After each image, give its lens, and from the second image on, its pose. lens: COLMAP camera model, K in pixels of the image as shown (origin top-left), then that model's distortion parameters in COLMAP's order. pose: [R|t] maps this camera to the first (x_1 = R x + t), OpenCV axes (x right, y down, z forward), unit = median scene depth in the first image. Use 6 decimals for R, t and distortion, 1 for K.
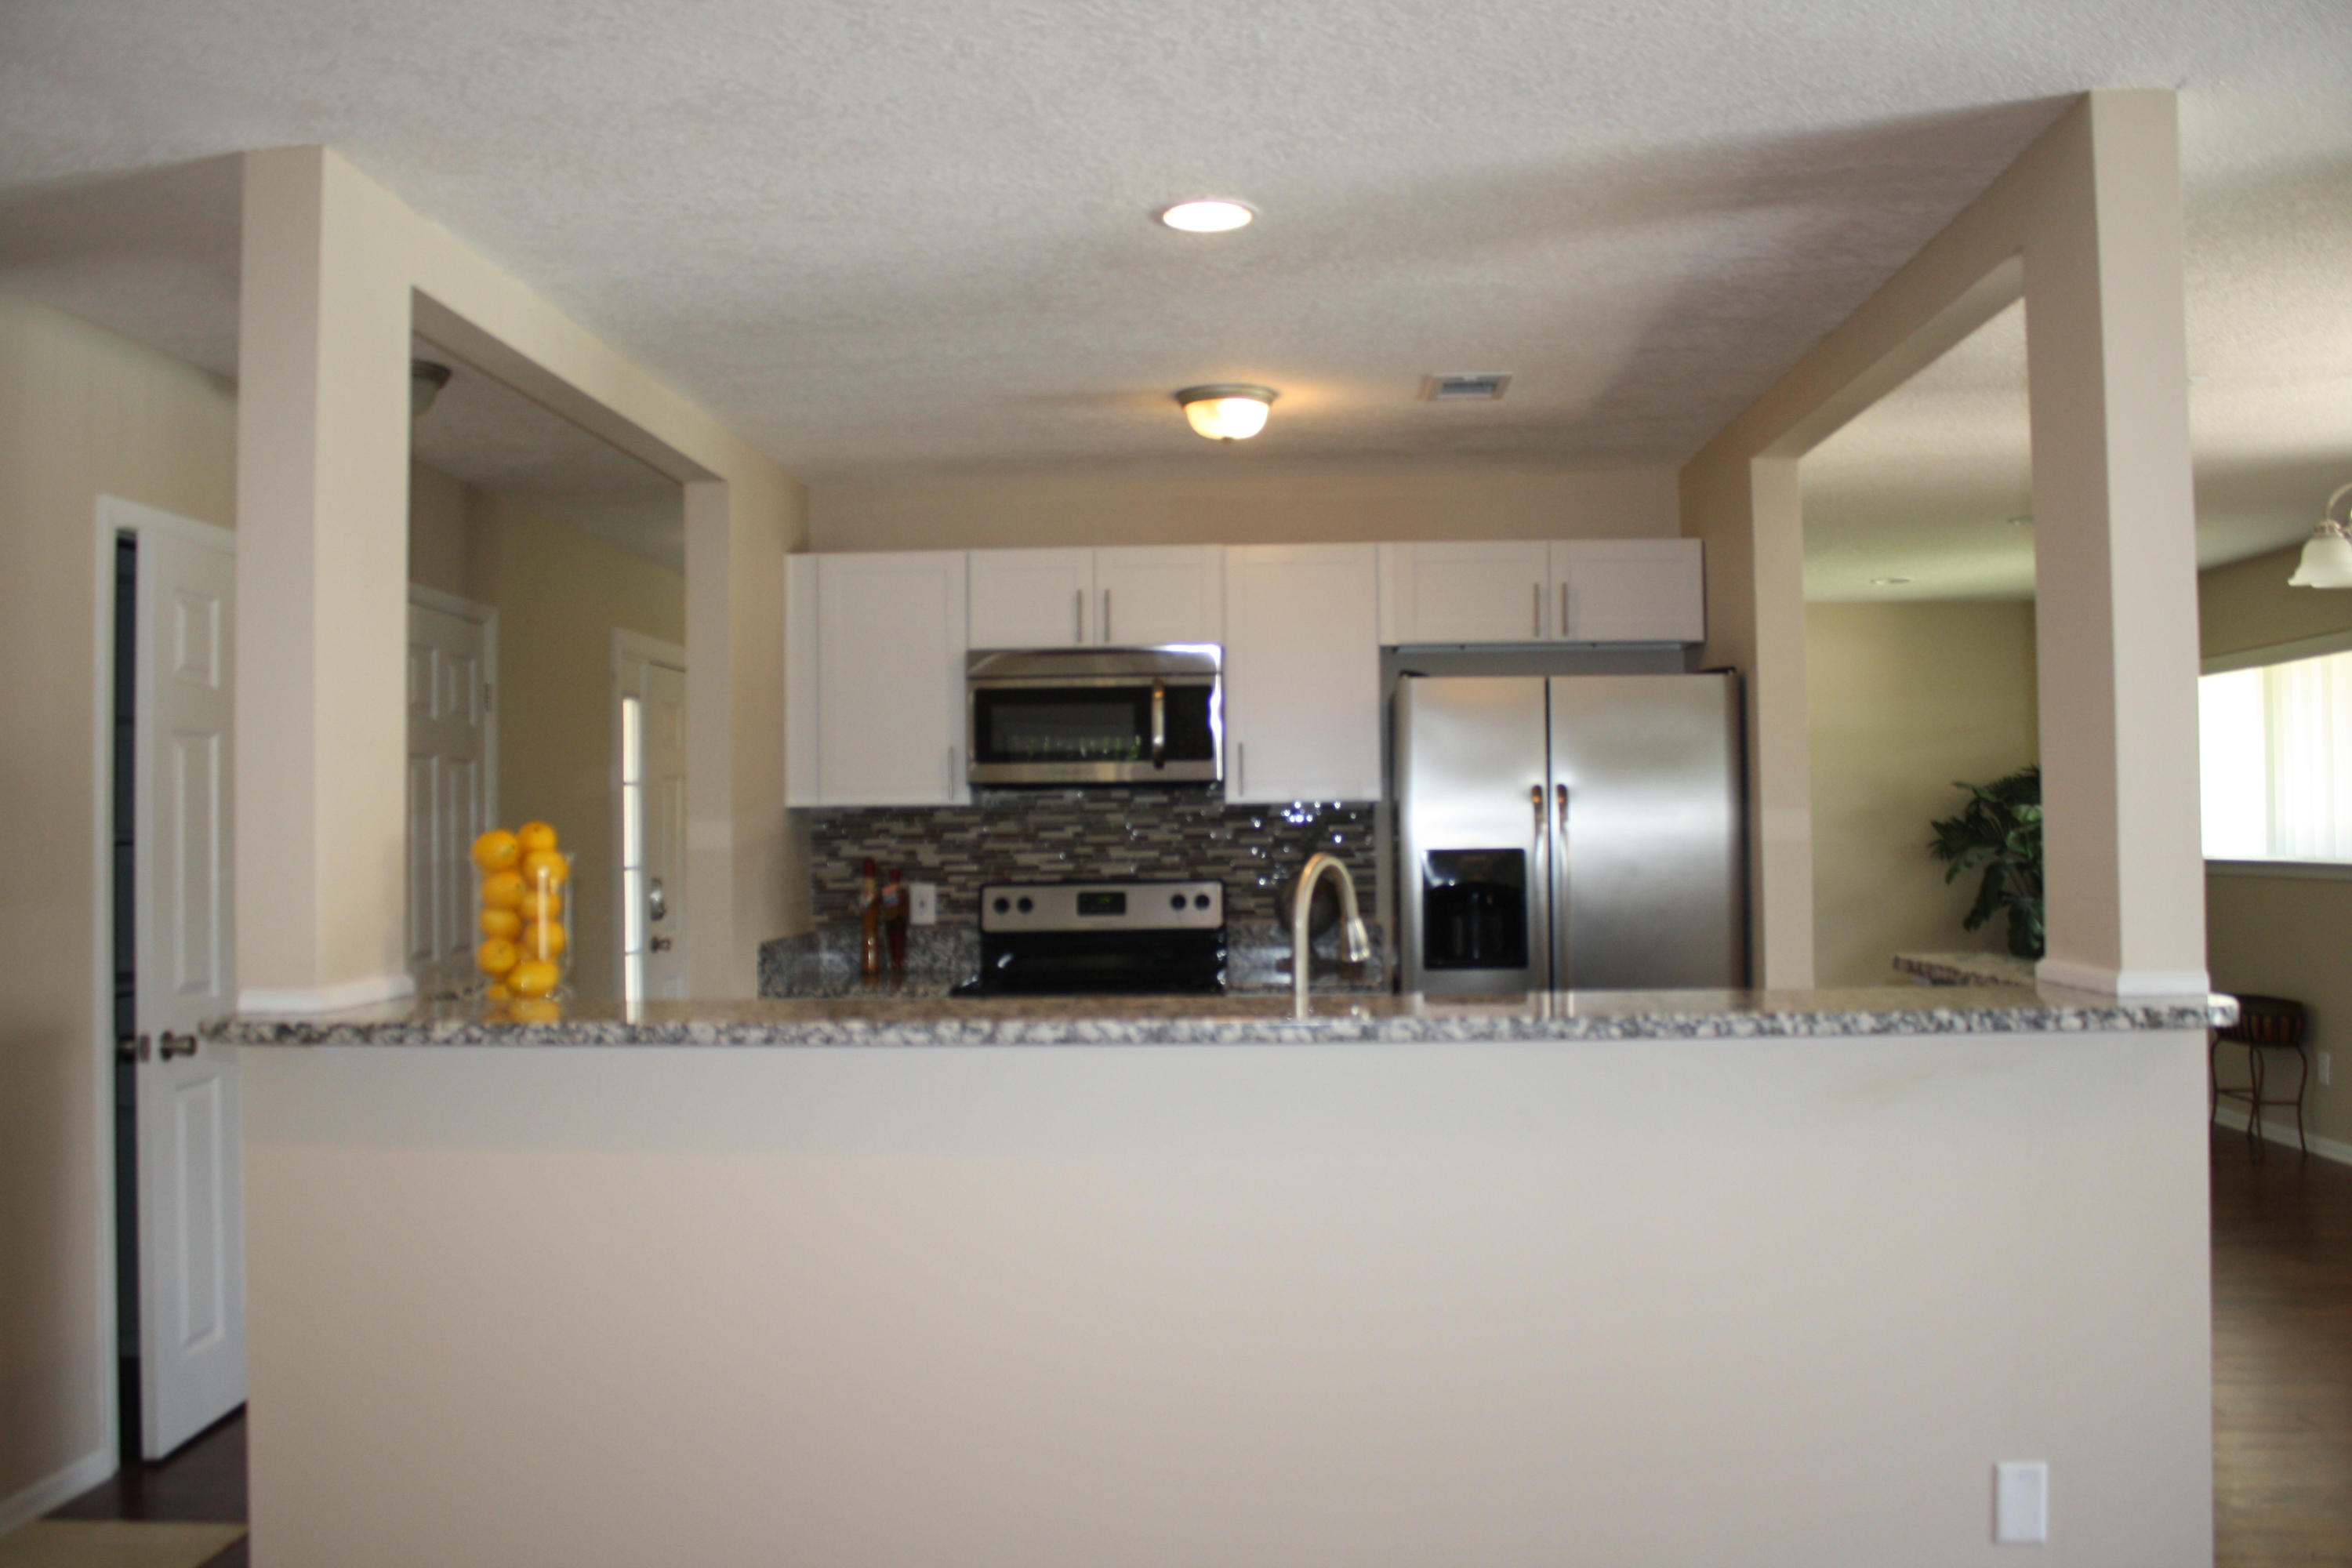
lens RADIAL K [[2047.1, 0, 1173.8], [0, 2047.1, 760.3], [0, 0, 1]] dist [-0.162412, 0.147099]
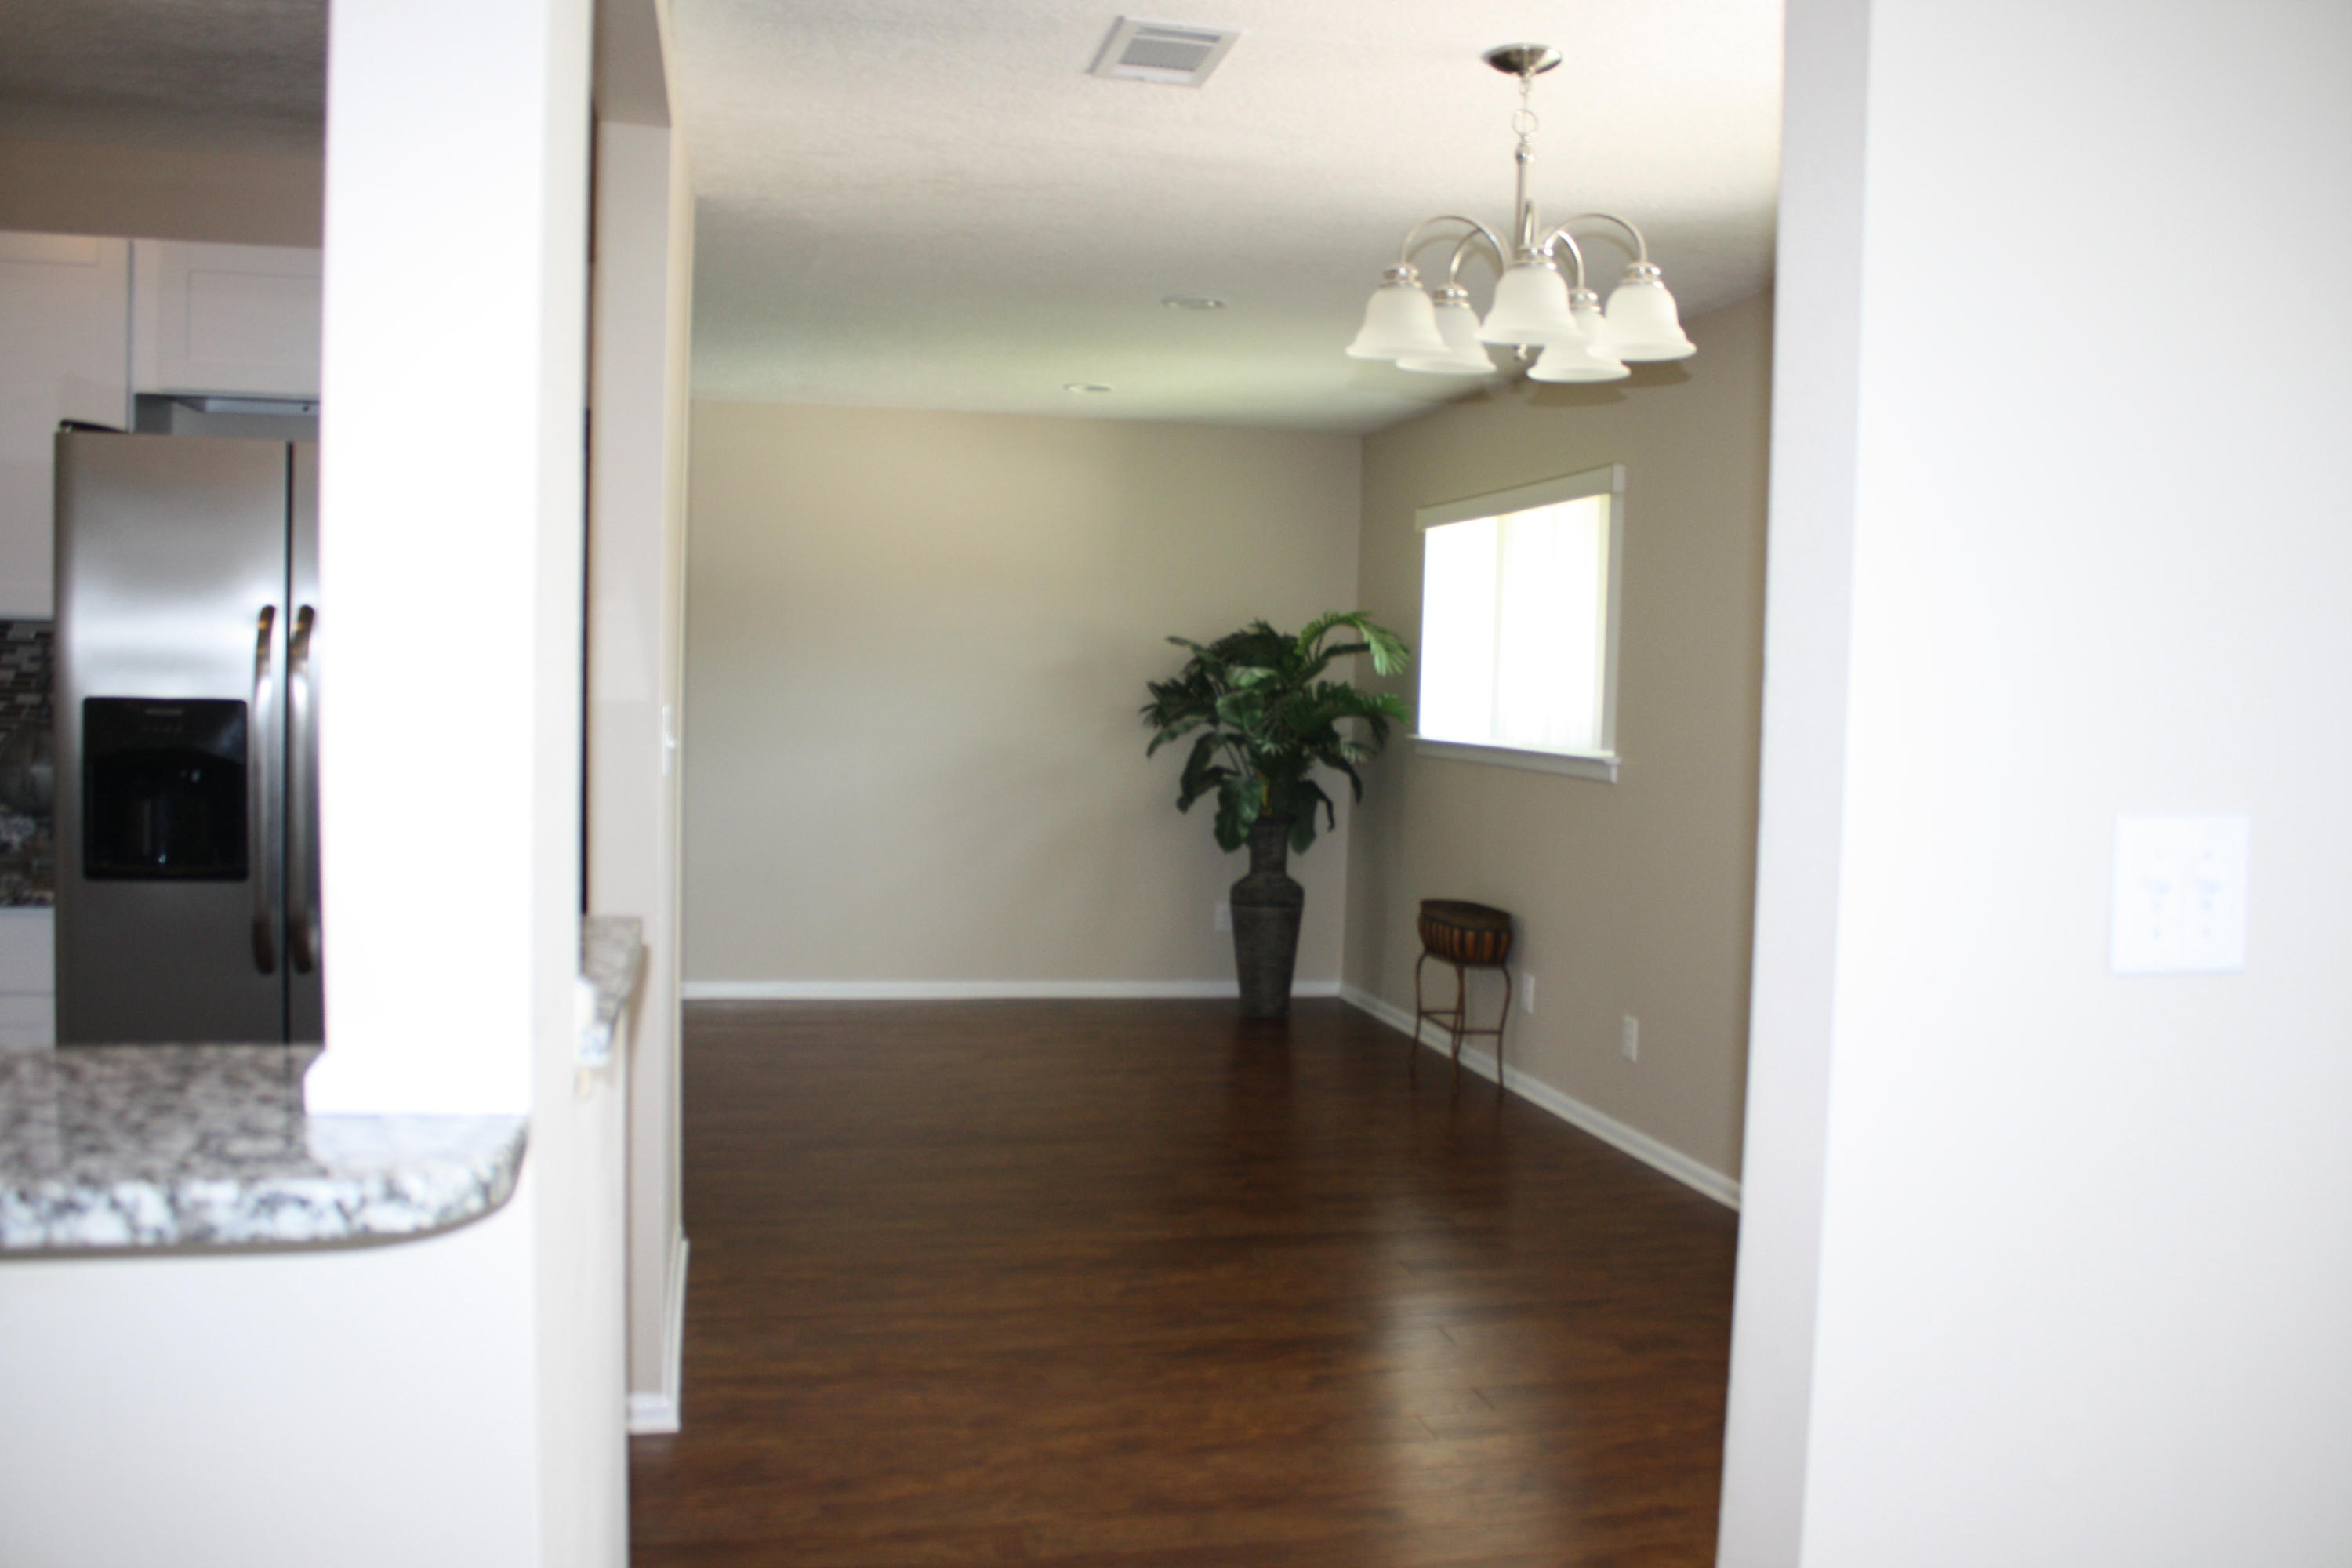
lens RADIAL K [[2047.1, 0, 1198.1], [0, 2047.1, 837.8], [0, 0, 1]] dist [-0.162412, 0.147099]
pose [[0.960810, 0.017692, 0.276642, 0.246800], [-0.049092, 0.993047, 0.106996, 0.002925], [-0.272826, -0.116384, 0.954998, 0.246627]]
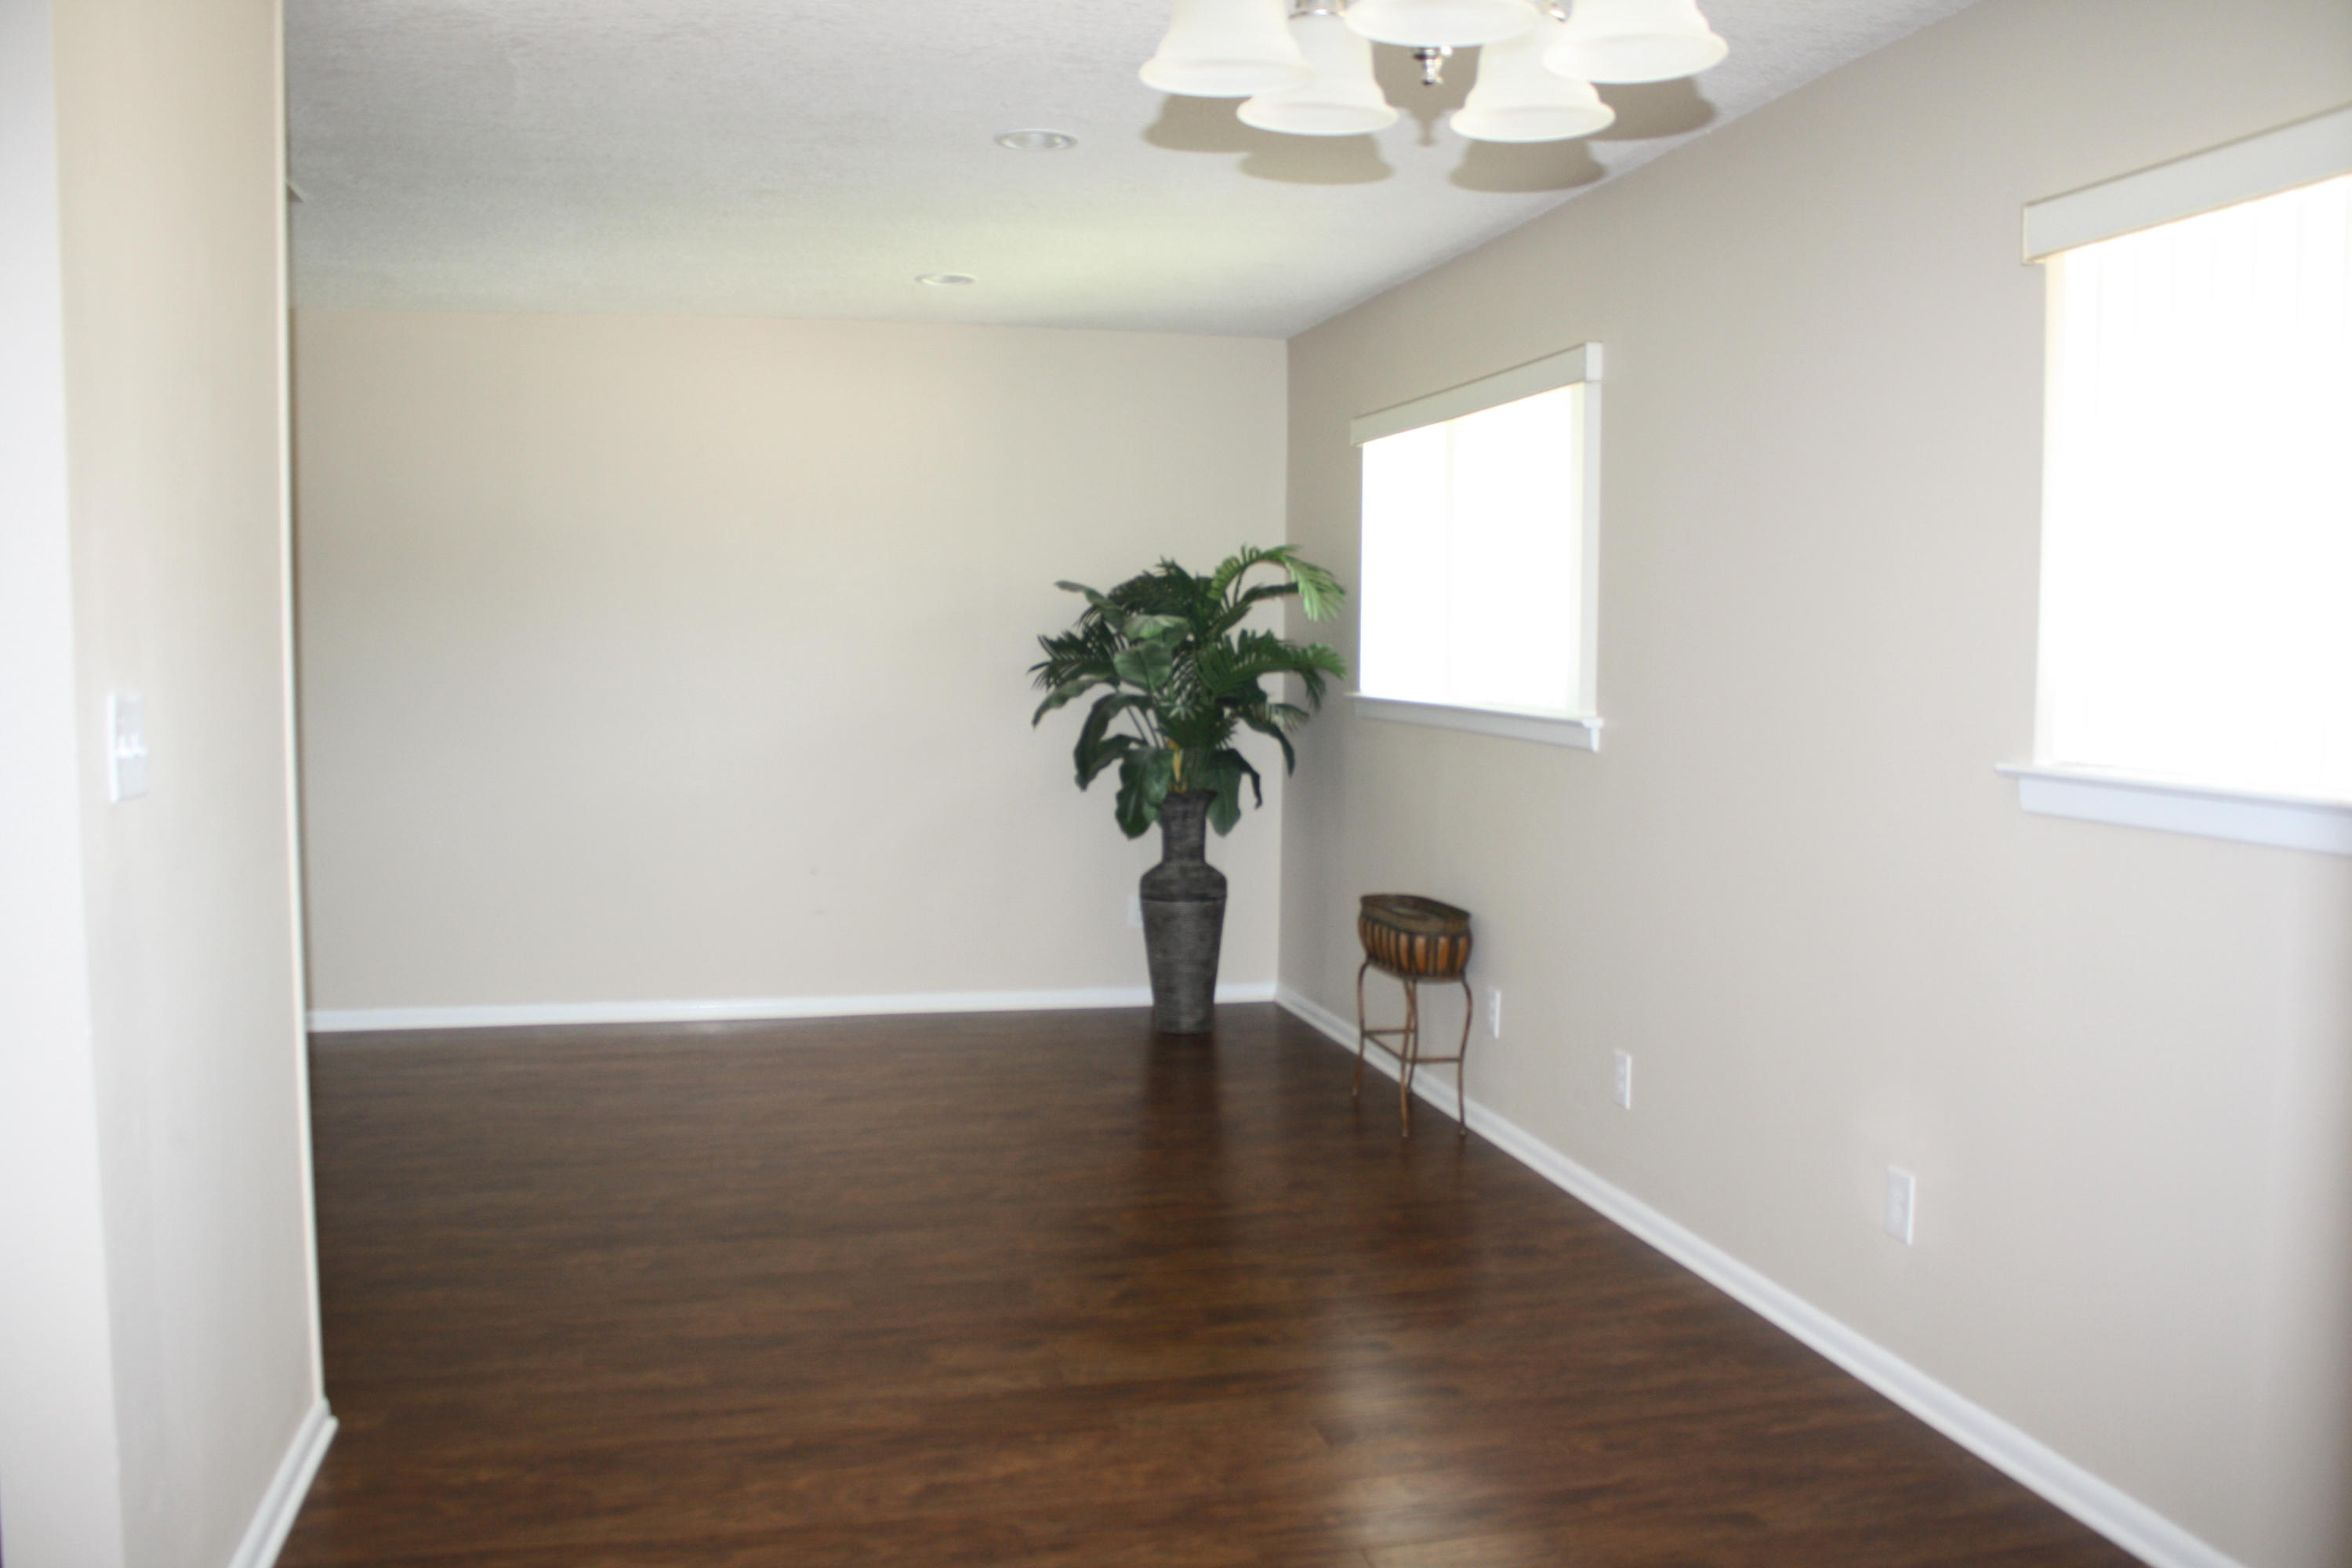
lens RADIAL K [[2047.1, 0, 1197.5], [0, 2047.1, 803.3], [0, 0, 1]] dist [-0.162412, 0.147099]
pose [[0.958126, -0.004611, 0.286309, 0.344725], [-0.029050, 0.993146, 0.113212, 0.008299], [-0.284869, -0.116789, 0.951425, 0.438339]]
